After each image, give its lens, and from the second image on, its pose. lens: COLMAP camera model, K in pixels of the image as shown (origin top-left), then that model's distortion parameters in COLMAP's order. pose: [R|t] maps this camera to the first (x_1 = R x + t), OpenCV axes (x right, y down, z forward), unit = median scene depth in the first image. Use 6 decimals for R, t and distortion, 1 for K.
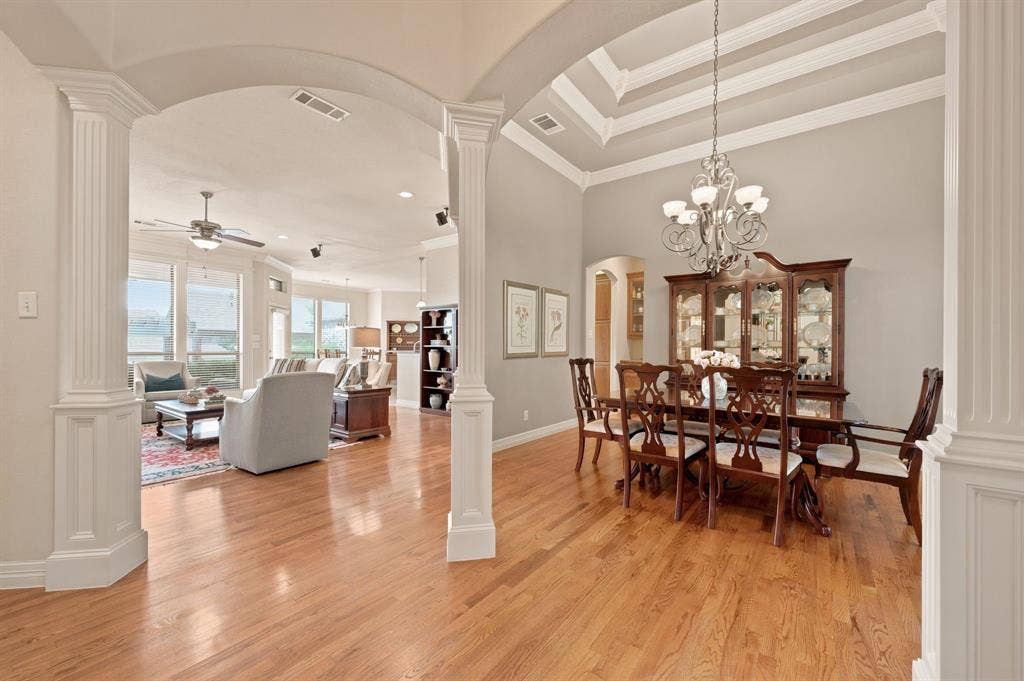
lens RADIAL K [[403.3, 0, 516.1], [0, 403.3, 350.0], [0, 0, 1]] dist [-0.002571, -0.001340]
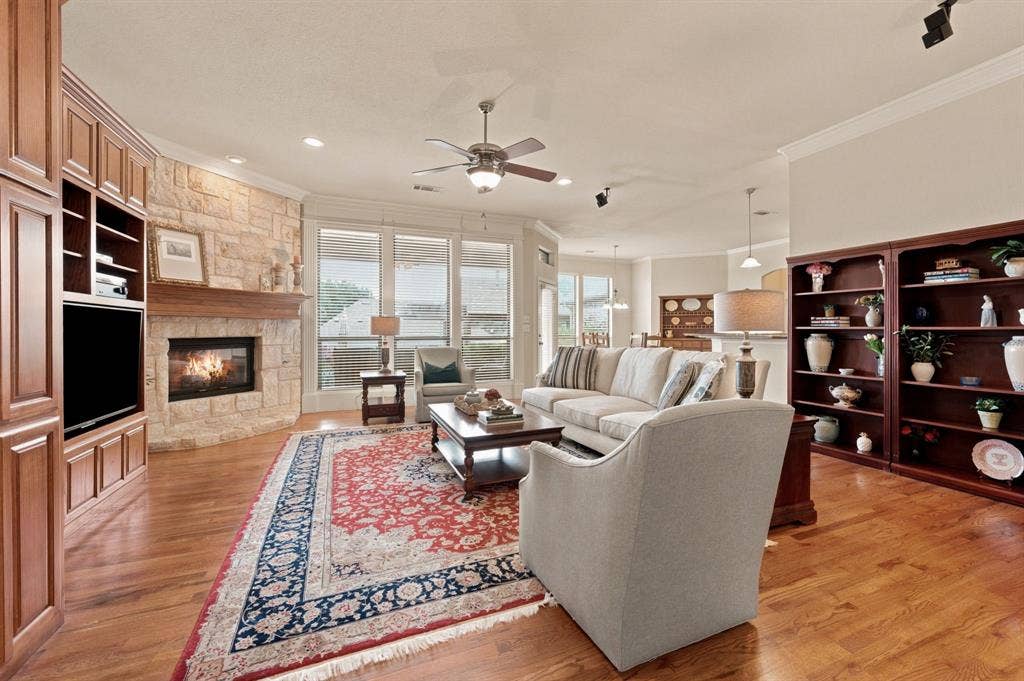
lens RADIAL K [[403.3, 0, 518.8], [0, 403.3, 333.8], [0, 0, 1]] dist [-0.002571, -0.001340]
pose [[0.859103, -0.000658, -0.511802, -0.272856], [0.002685, 0.999991, 0.003221, -0.004281], [0.511796, -0.004142, 0.859097, 0.323473]]
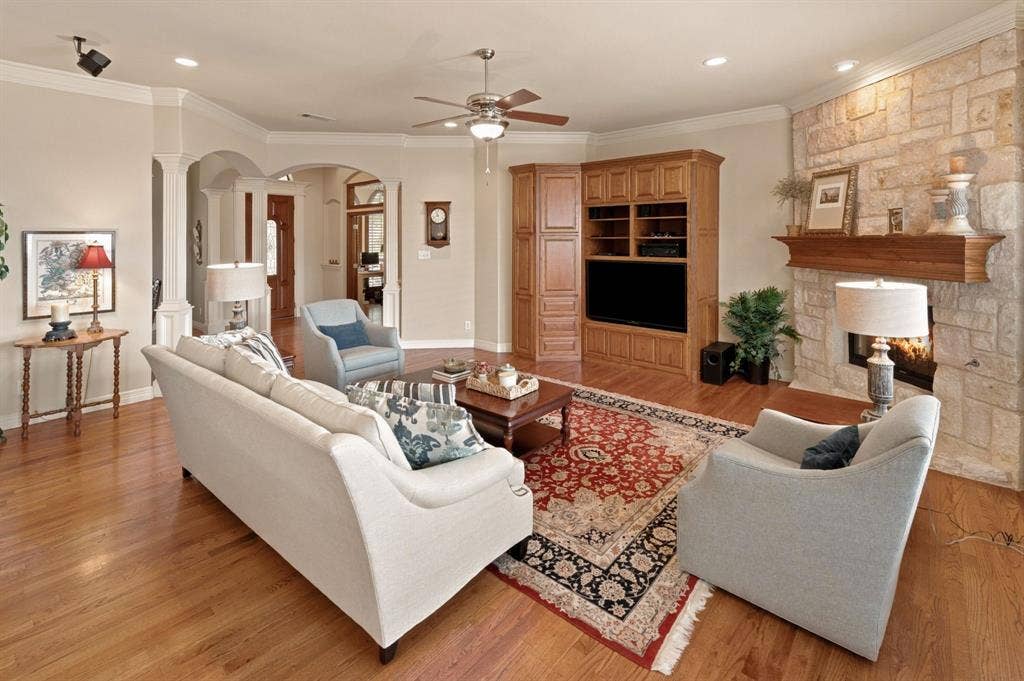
lens RADIAL K [[457.6, 0, 503.0], [0, 457.6, 243.3], [0, 0, 1]] dist [-0.001778, 0.000078]
pose [[-0.996002, -0.005592, 0.089158, -0.609312], [-0.004248, 0.999875, 0.015258, -0.069255], [-0.089232, 0.014818, -0.995901, 1.199734]]
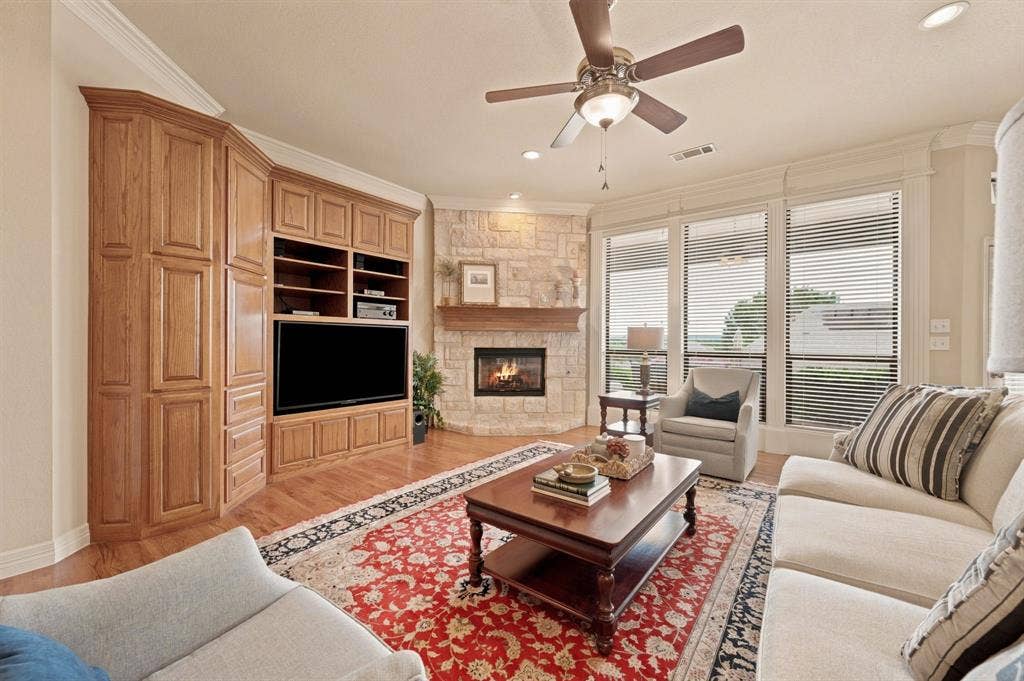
lens RADIAL K [[403.3, 0, 522.5], [0, 403.3, 342.4], [0, 0, 1]] dist [-0.002571, -0.001340]
pose [[-0.023149, -0.002265, -0.999729, -0.242116], [-0.012881, 0.999915, -0.001967, -0.006947], [0.999649, 0.012832, -0.023176, 0.665189]]
